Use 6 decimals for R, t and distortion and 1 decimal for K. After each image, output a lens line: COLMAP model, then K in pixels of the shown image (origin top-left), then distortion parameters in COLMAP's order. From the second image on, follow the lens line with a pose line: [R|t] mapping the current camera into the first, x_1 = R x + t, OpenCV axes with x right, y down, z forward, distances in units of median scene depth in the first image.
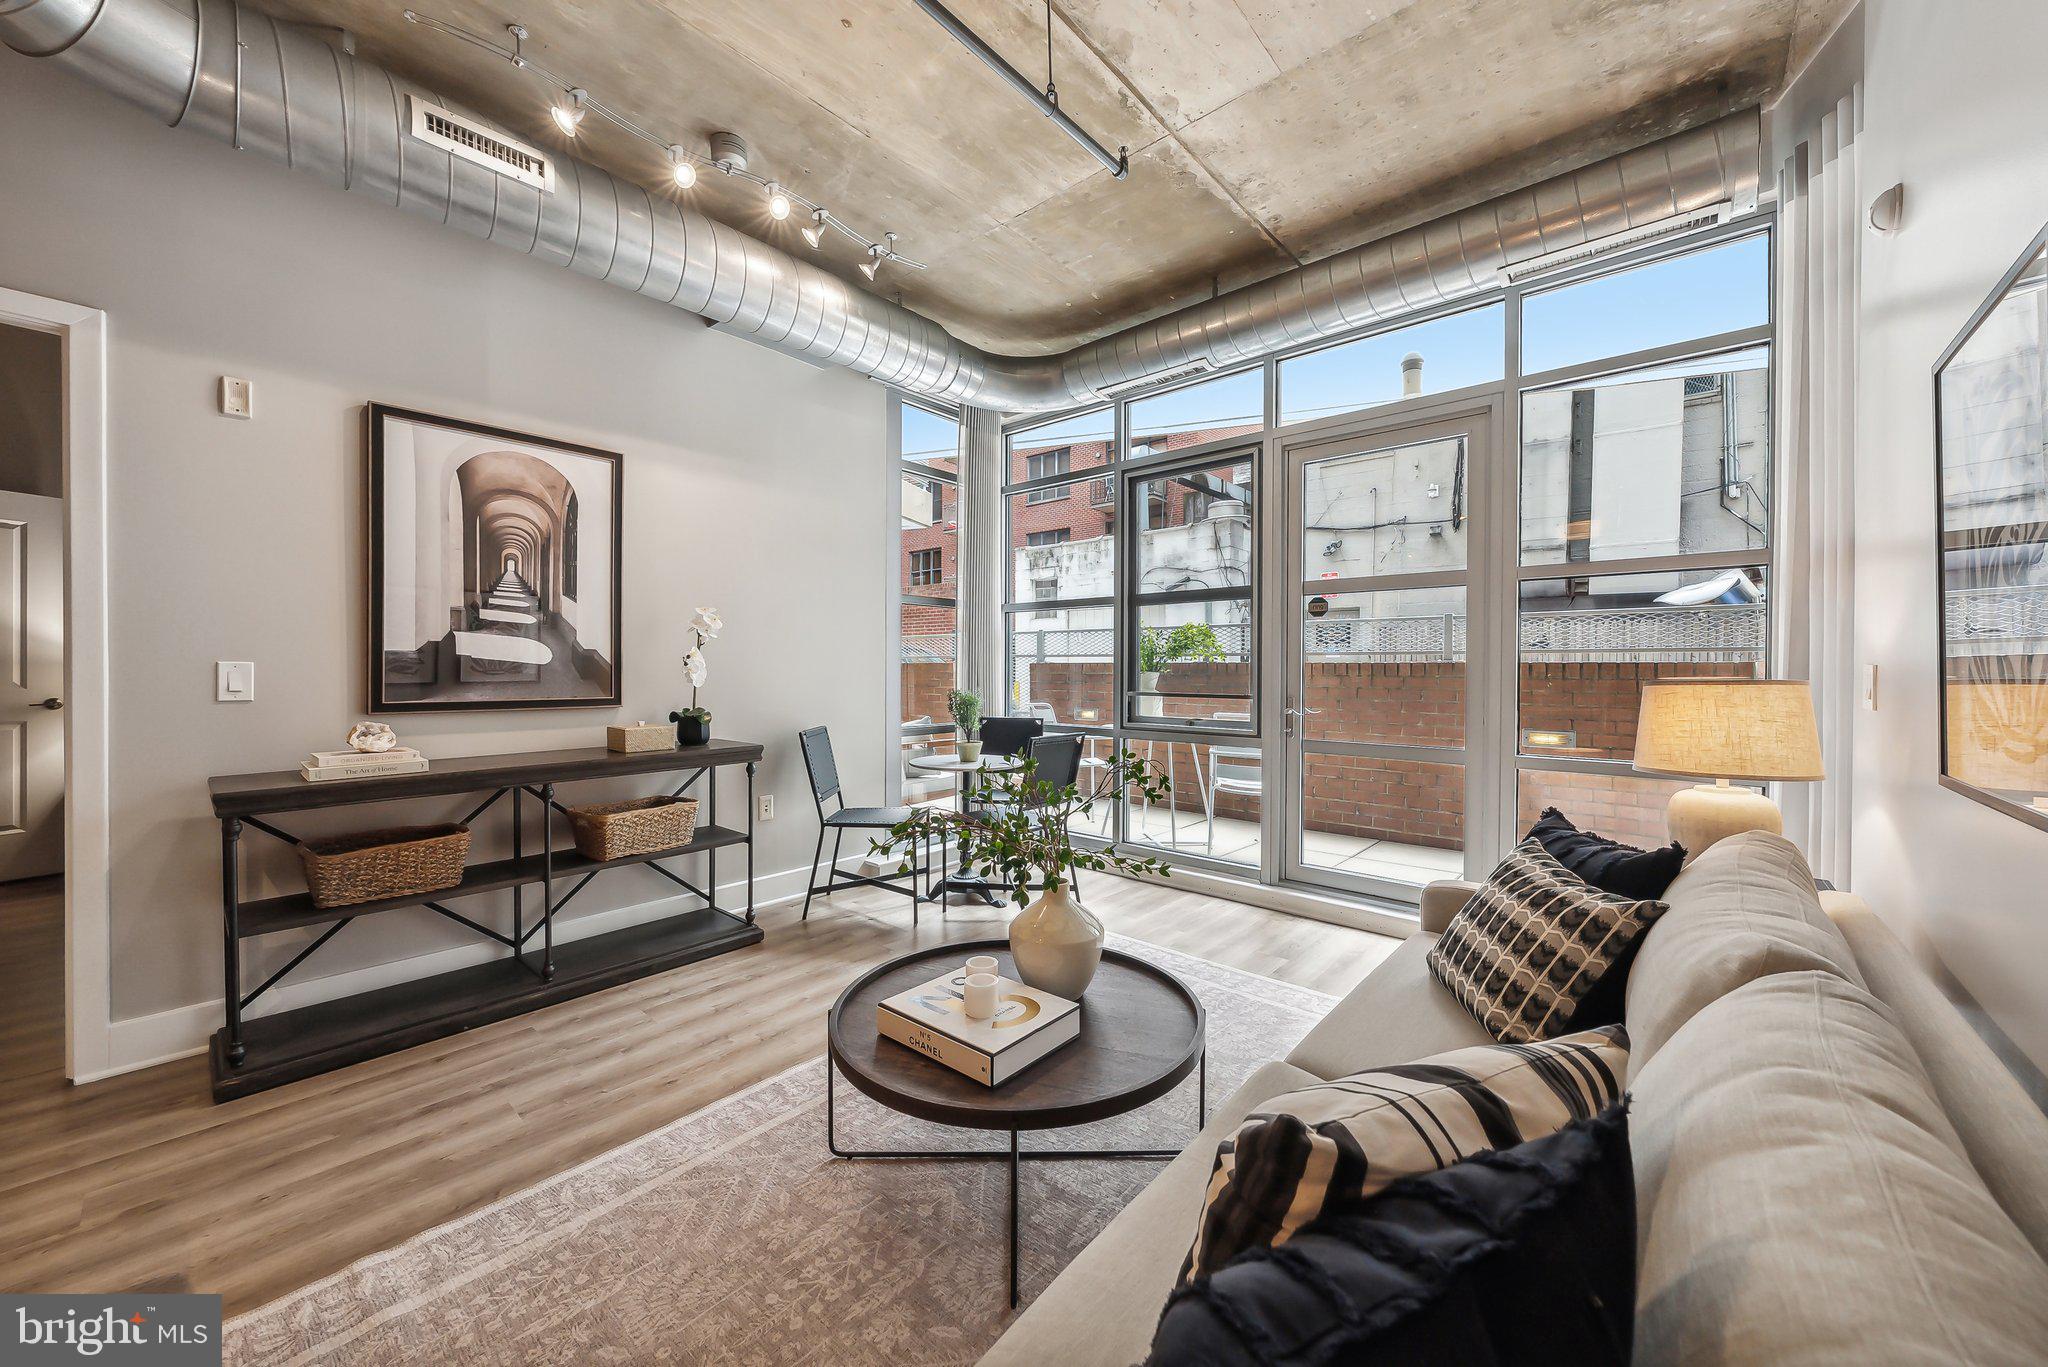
lens RADIAL K [[737.3, 0, 1030.1], [0, 737.3, 670.7], [0, 0, 1]] dist [-0.000561, -0.000267]
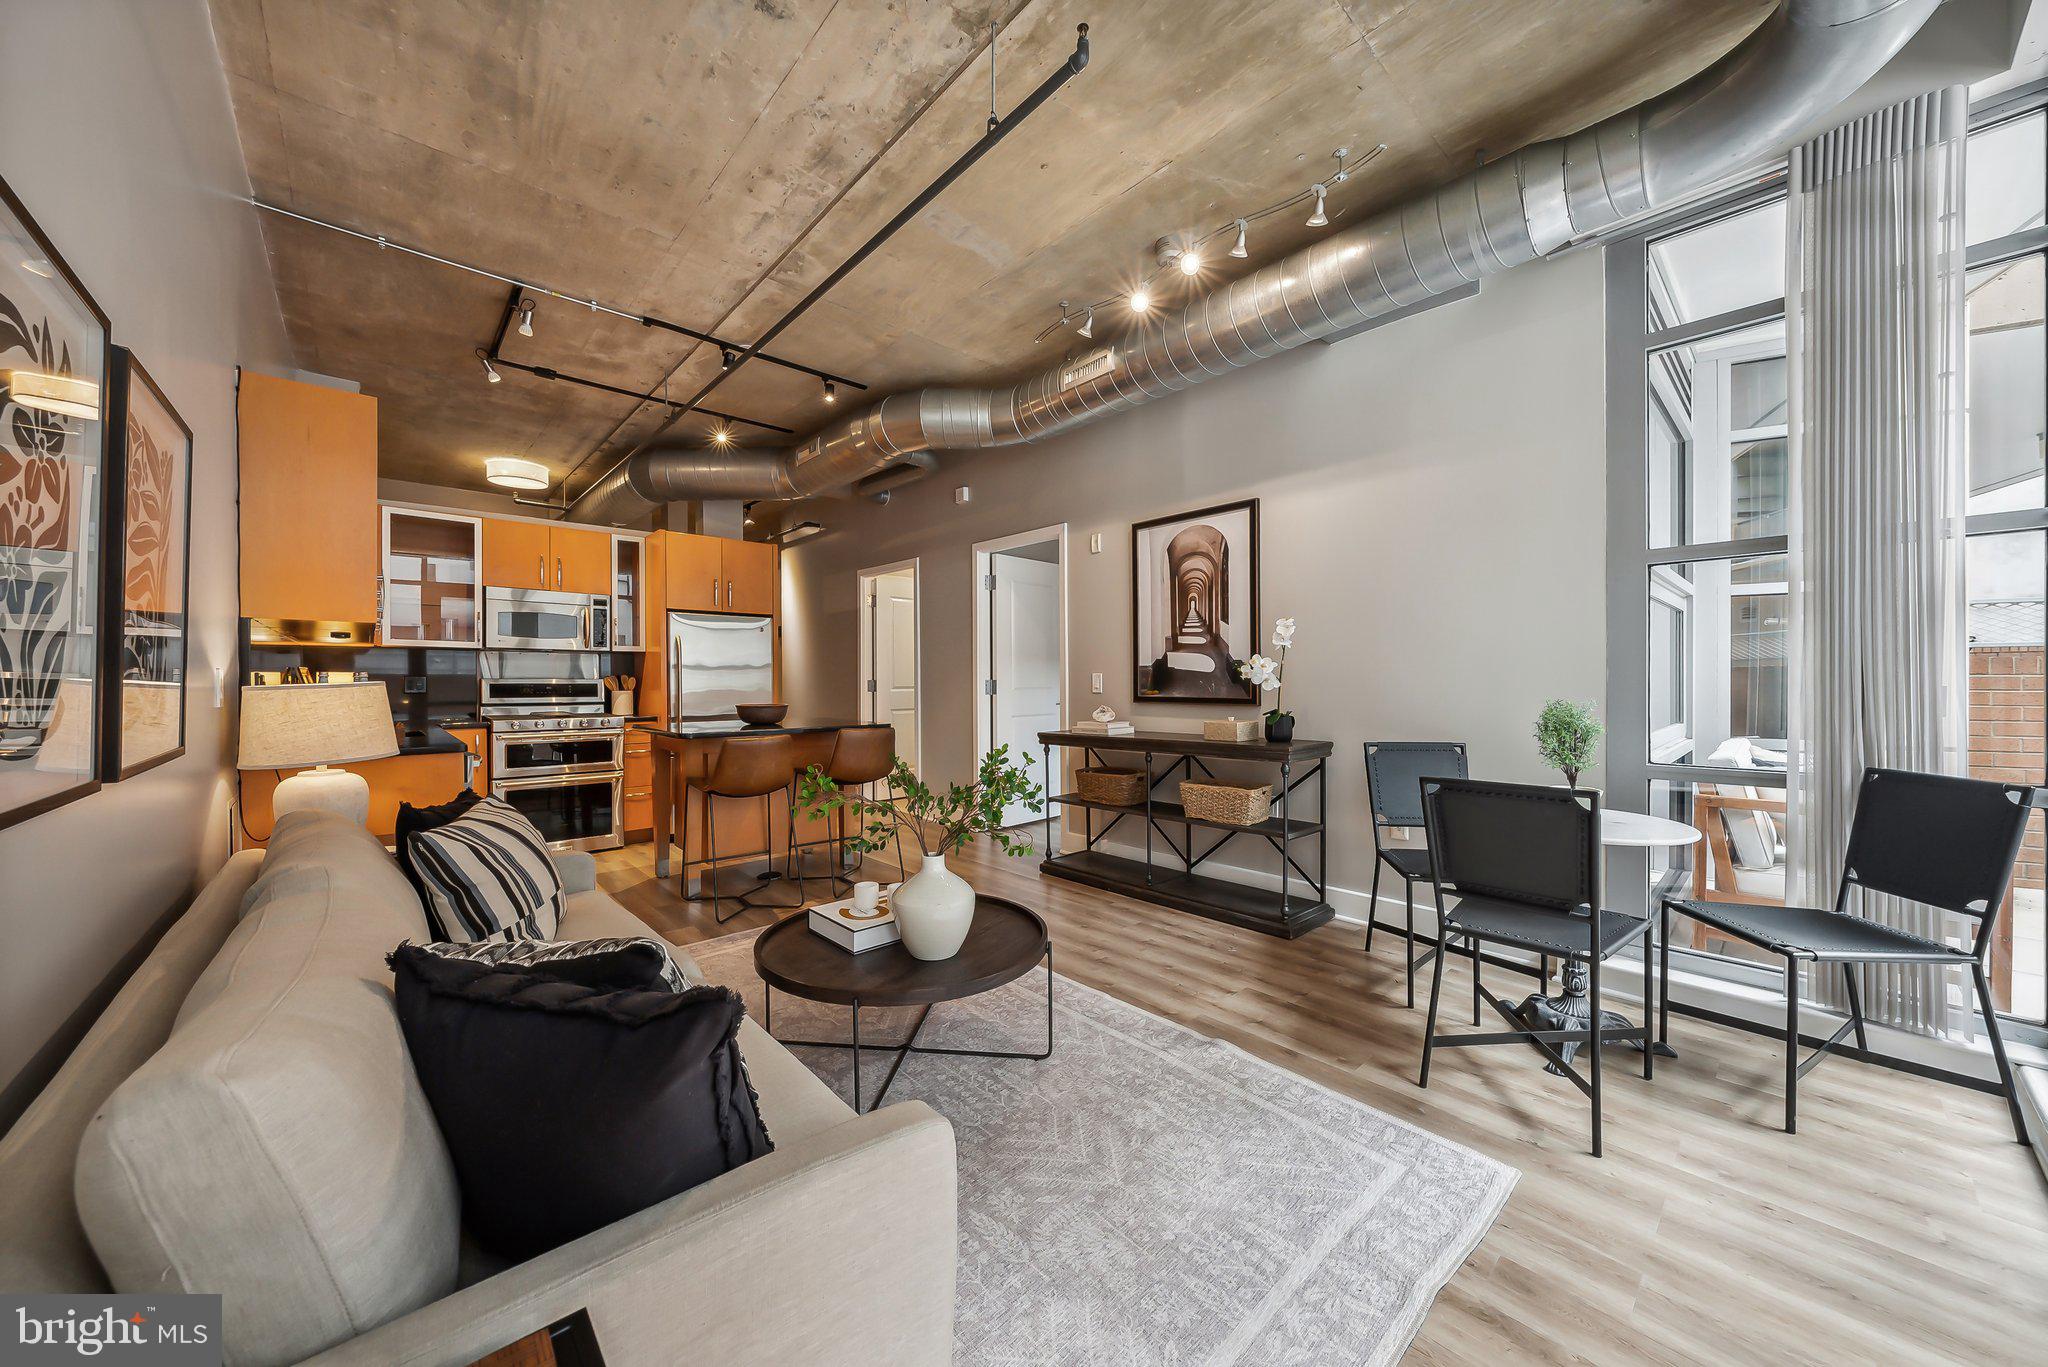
lens RADIAL K [[737.3, 0, 1033.8], [0, 737.3, 683.5], [0, 0, 1]] dist [-0.000561, -0.000267]
pose [[-0.104195, 0.001440, -0.994556, 0.765662], [0.002961, 0.999995, 0.001138, 0.009970], [0.994553, -0.002827, -0.104198, 0.834374]]
